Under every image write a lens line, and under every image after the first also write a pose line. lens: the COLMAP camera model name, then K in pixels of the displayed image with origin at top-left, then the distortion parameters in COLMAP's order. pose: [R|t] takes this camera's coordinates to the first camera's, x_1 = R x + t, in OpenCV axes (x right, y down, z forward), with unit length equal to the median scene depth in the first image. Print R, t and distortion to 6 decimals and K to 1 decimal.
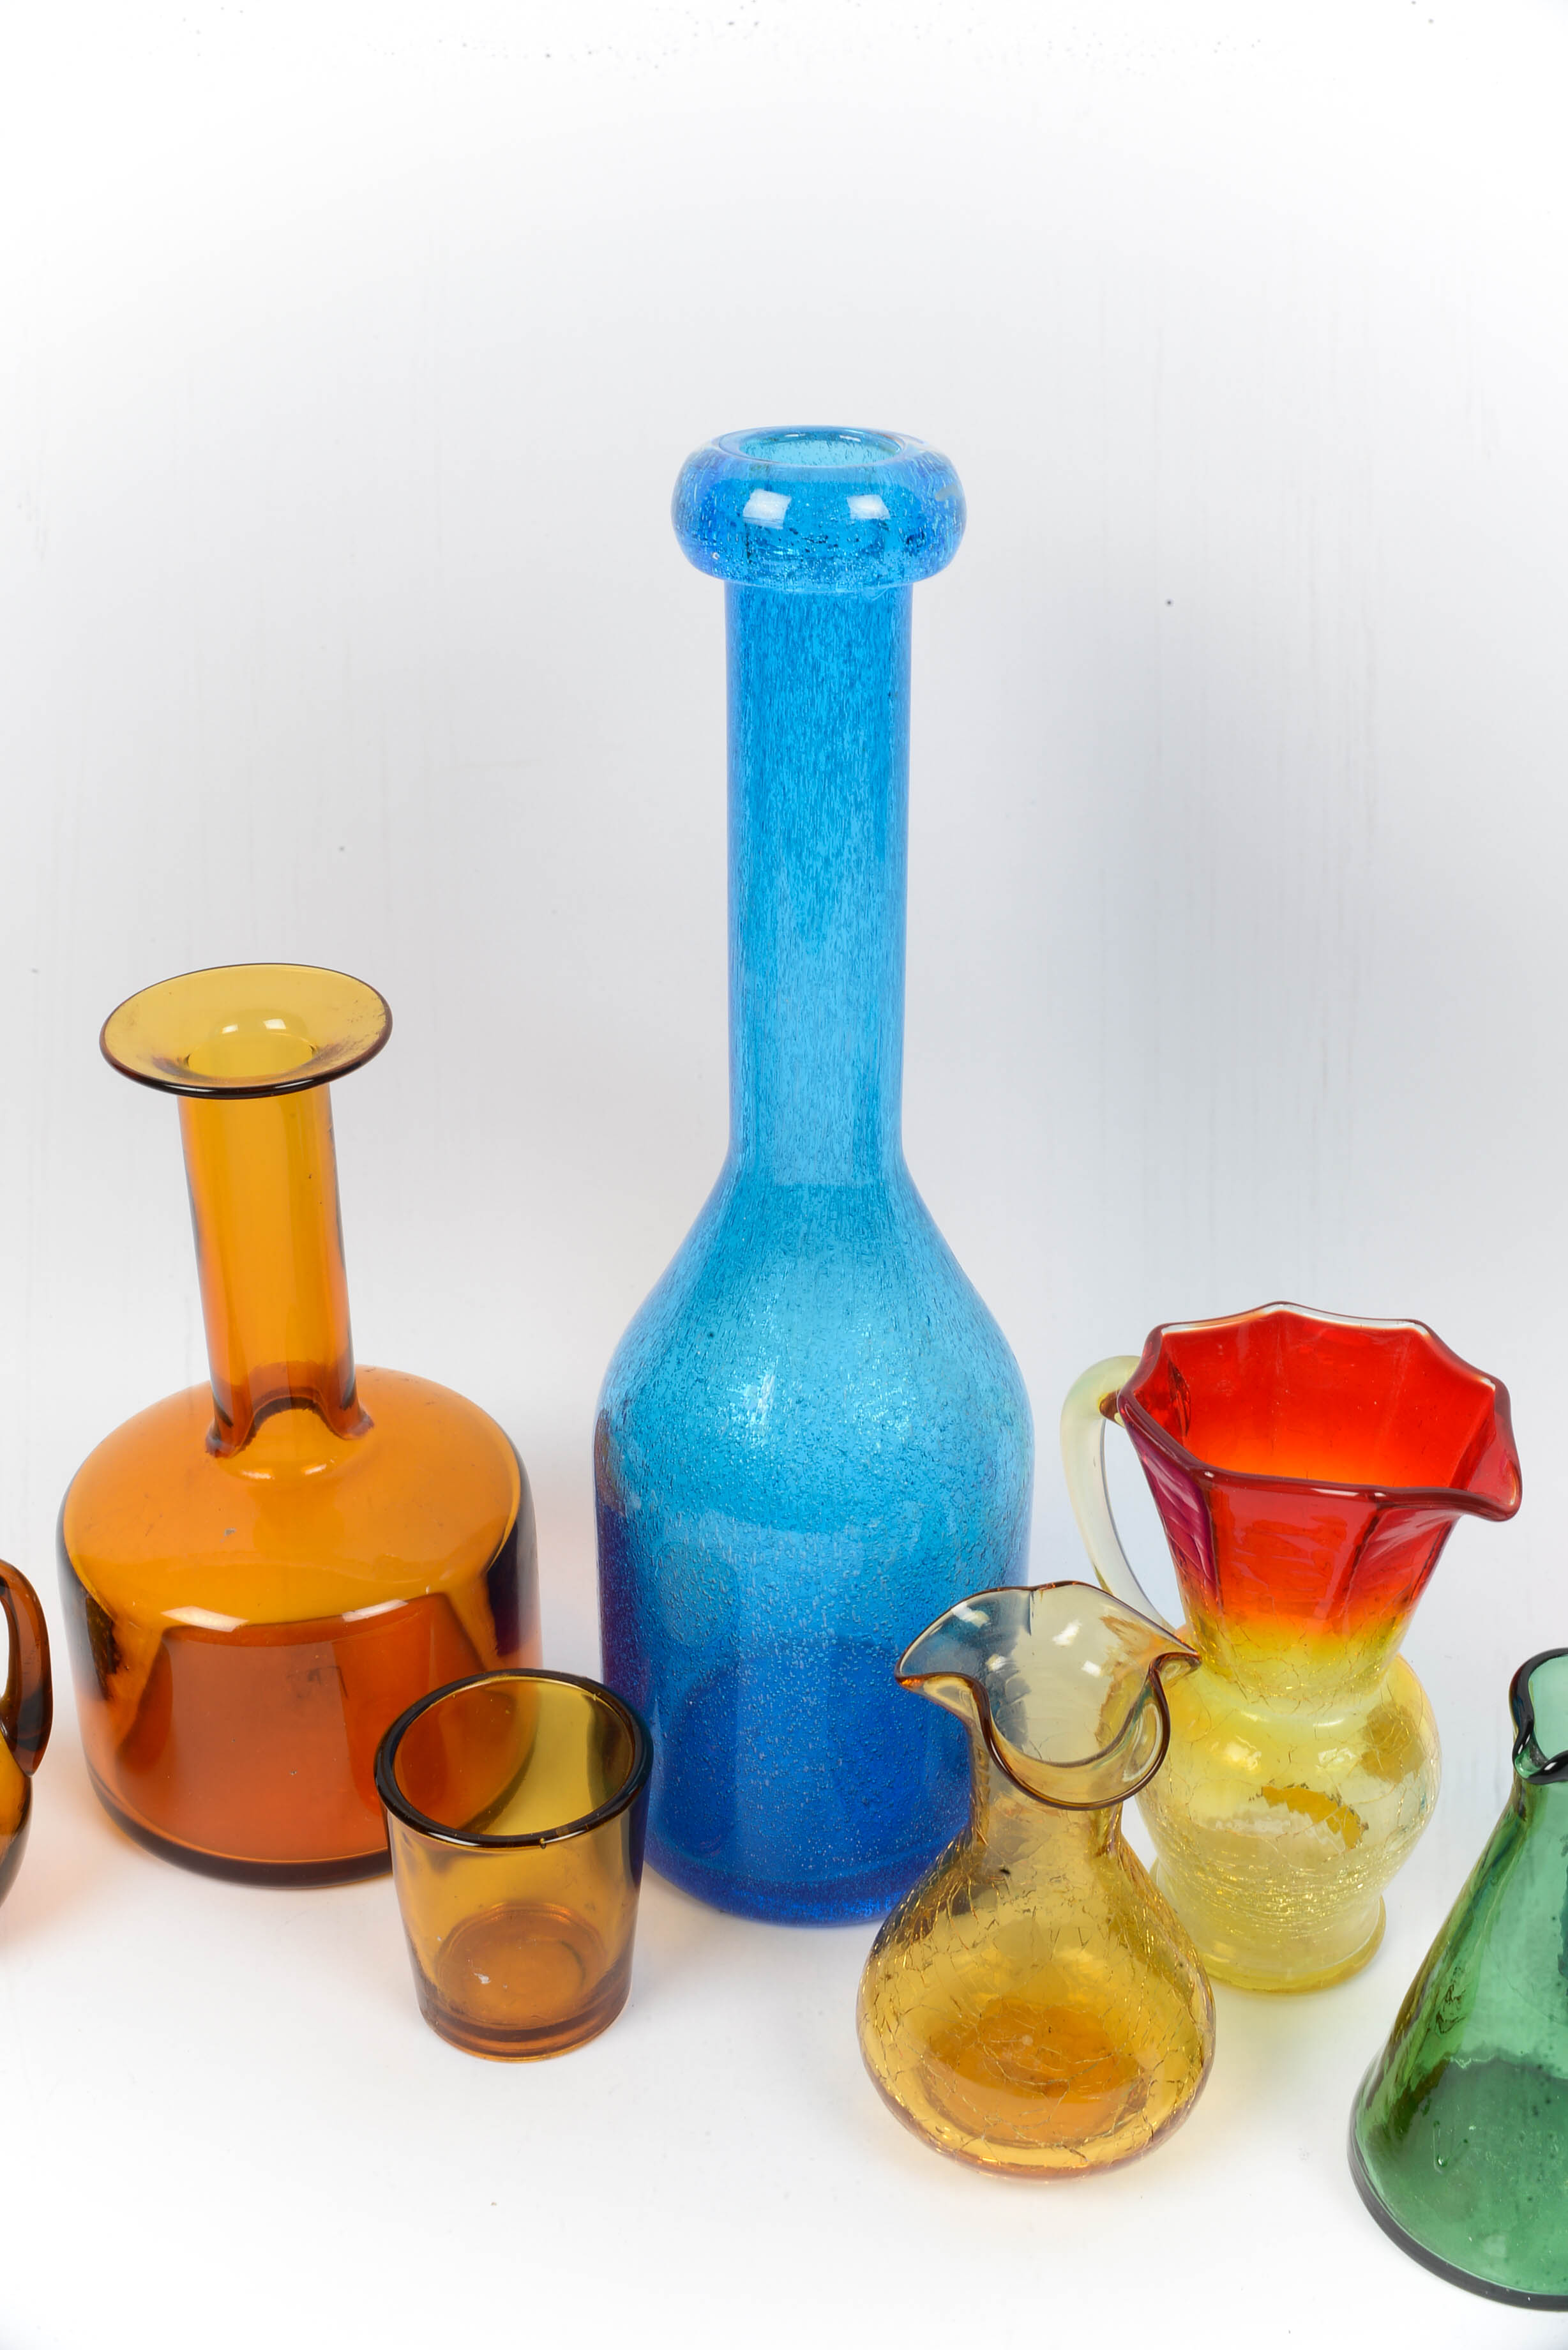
lens RADIAL K [[2596.9, 0, 789.6], [0, 2596.9, 1163.4], [0, 0, 1]] dist [0.001445, 0.000000]
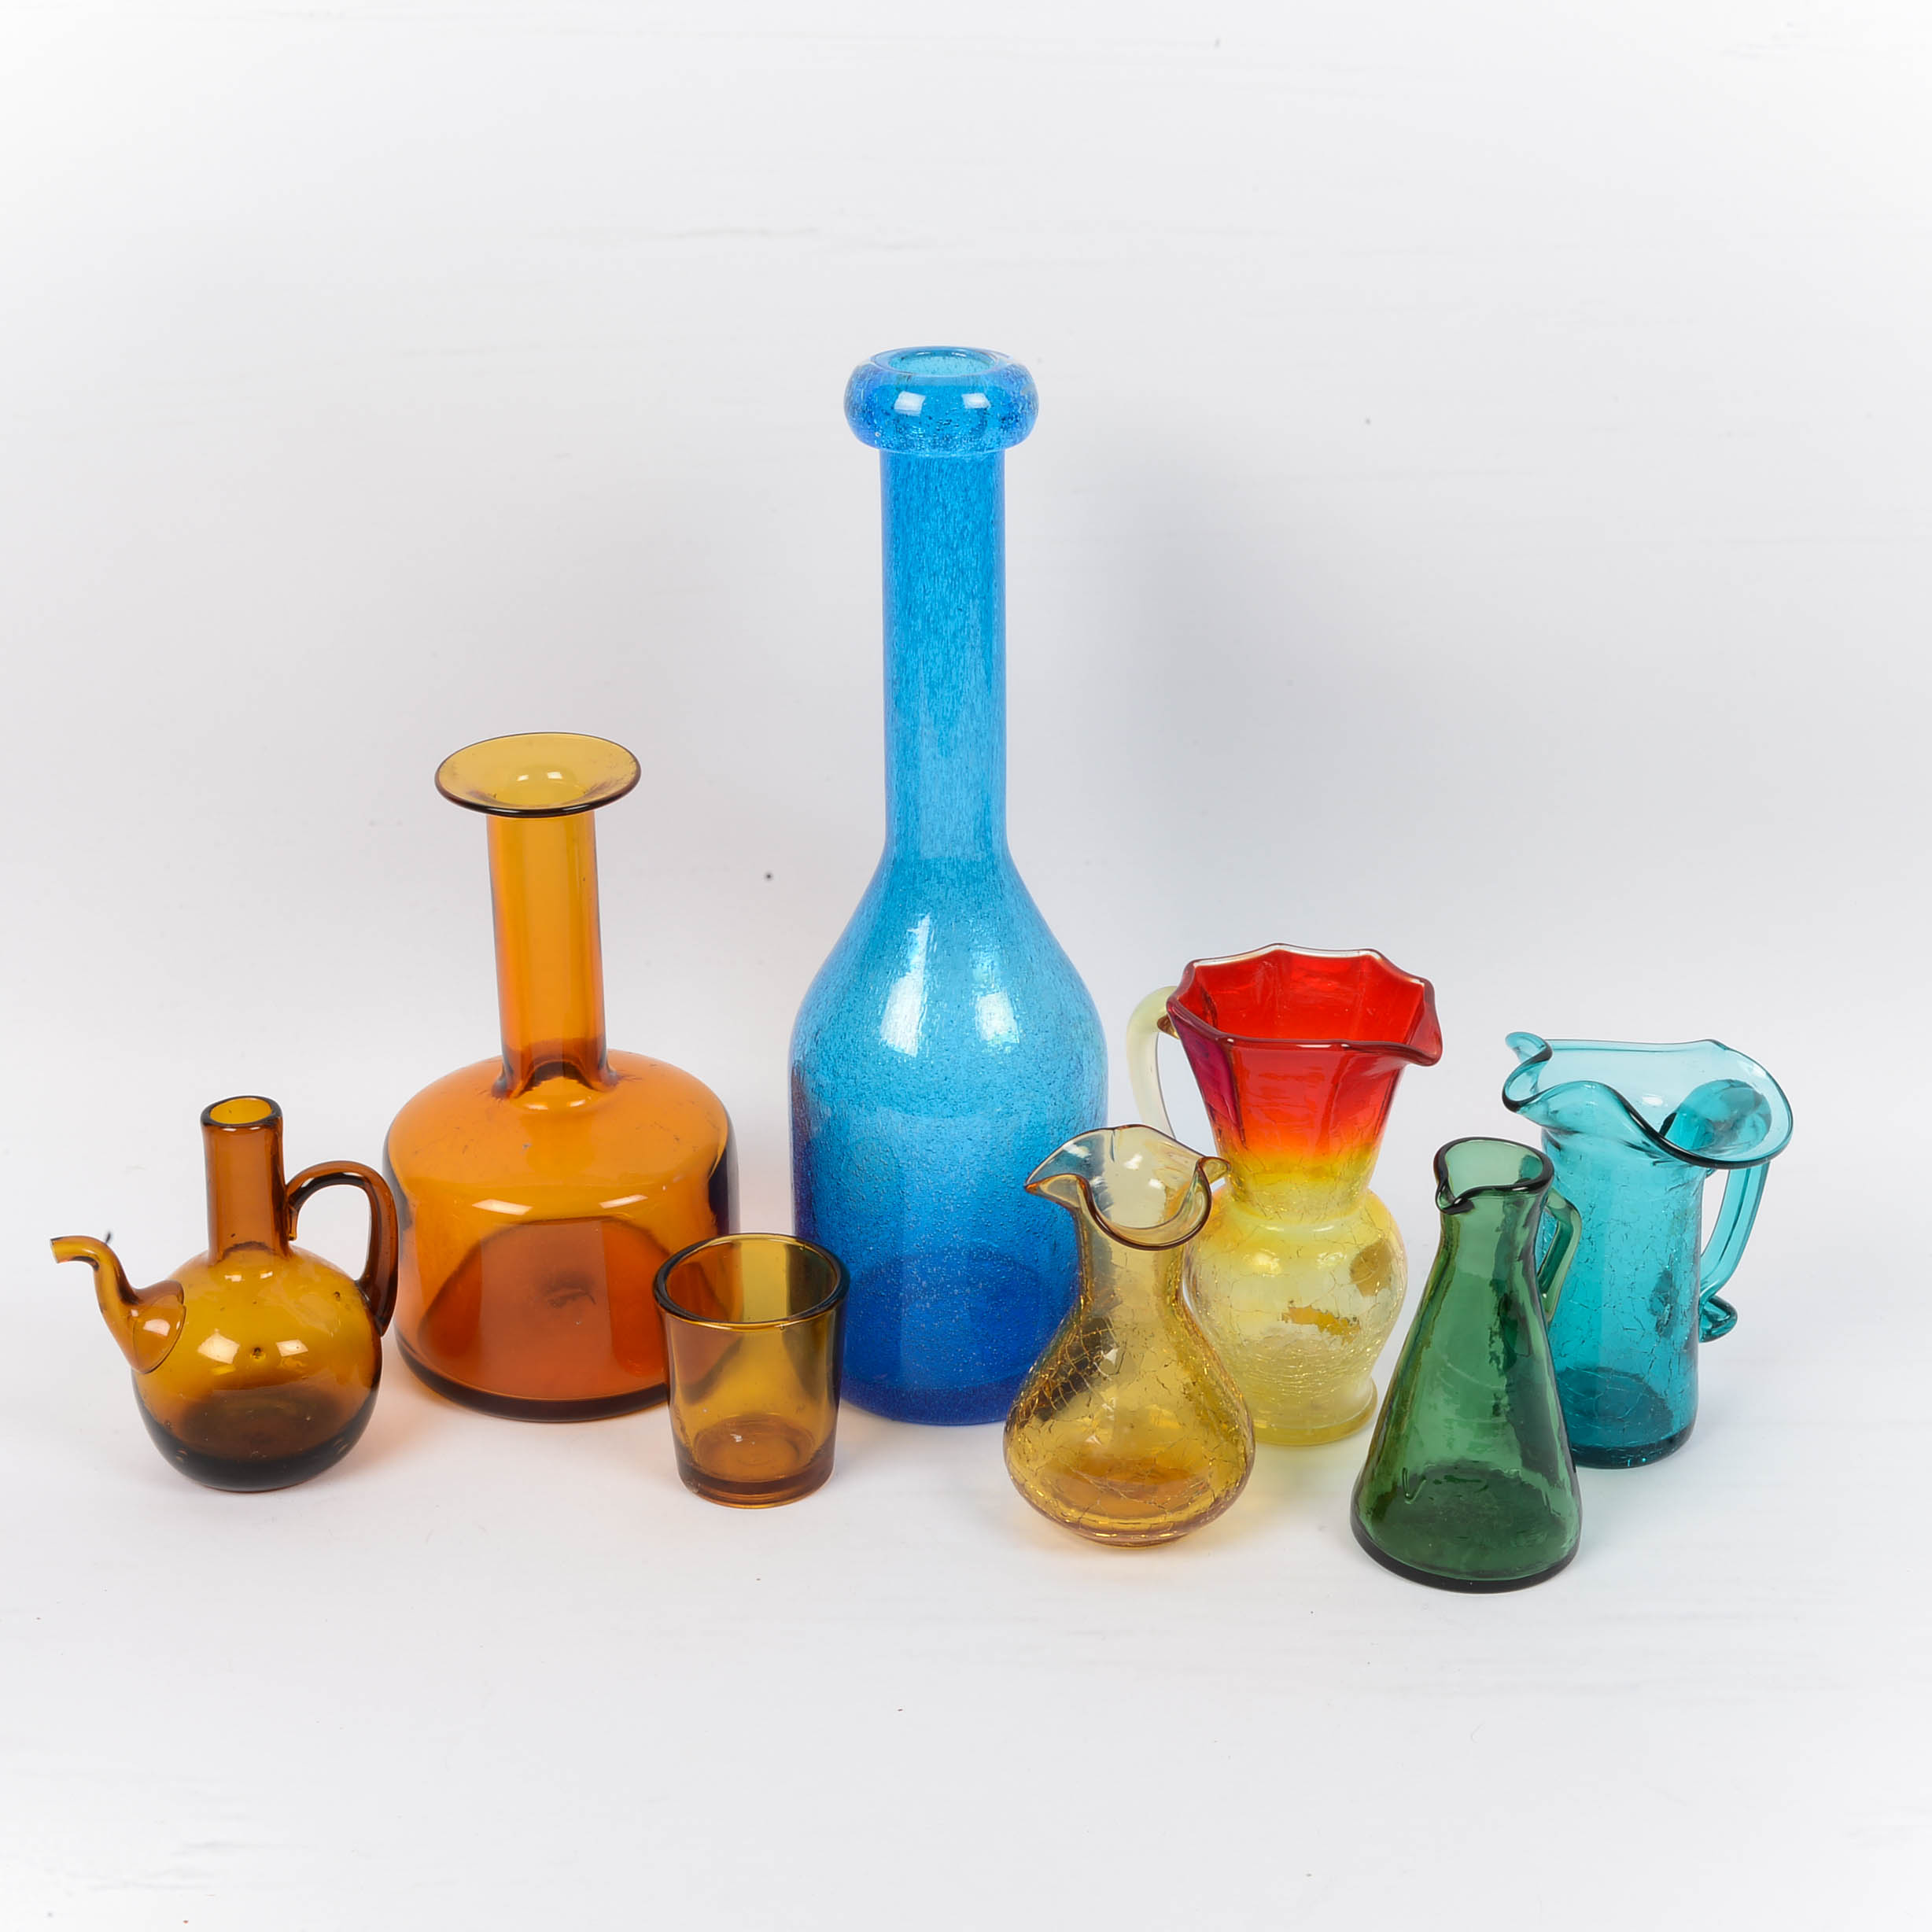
lens RADIAL K [[3249.3, 0, 975.1], [0, 3249.3, 964.0], [0, 0, 1]] dist [0.021149, 0.000000]
pose [[0.996454, -0.041070, 0.073438, -0.107010], [0.045473, 0.997202, -0.059325, 0.165806], [-0.070796, 0.062454, 0.995534, -0.764203]]
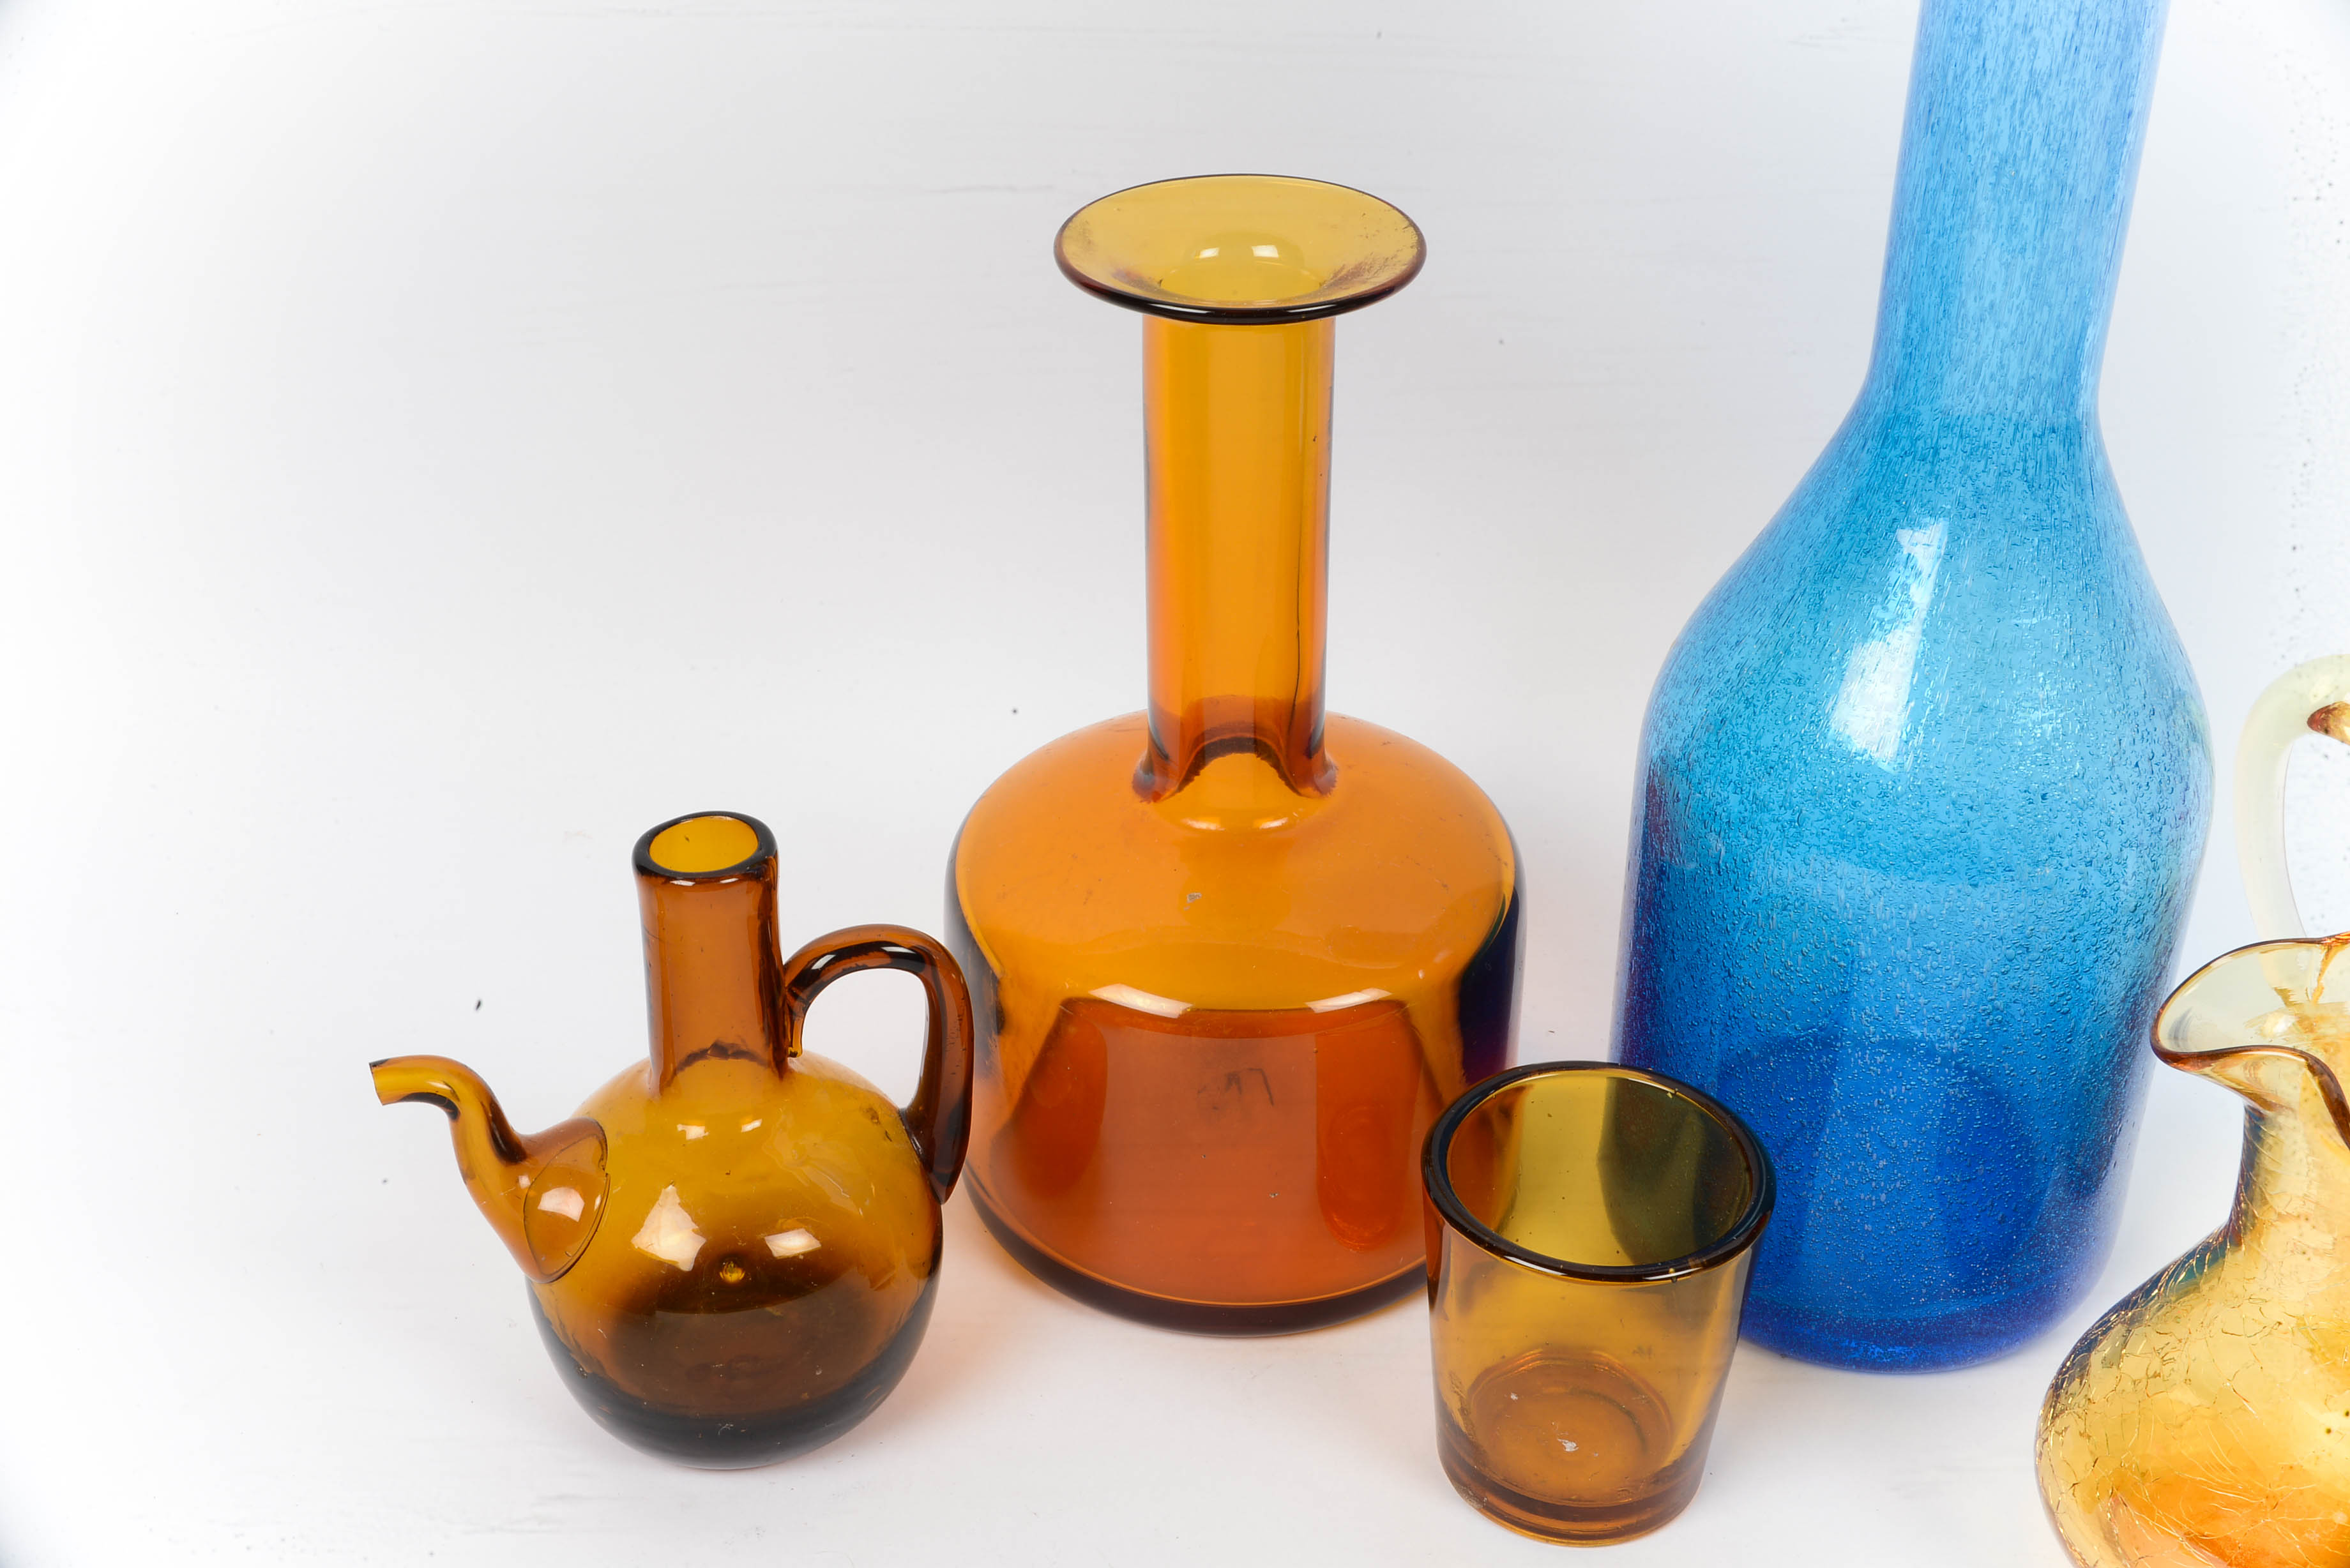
lens RADIAL K [[2596.9, 0, 1162.9], [0, 2596.9, 735.6], [0, 0, 1]] dist [0.001445, 0.000000]
pose [[0.999824, -0.014774, -0.011539, -0.225575], [0.015355, 0.998531, 0.051967, 0.053817], [0.010754, -0.052135, 0.998582, 0.215084]]
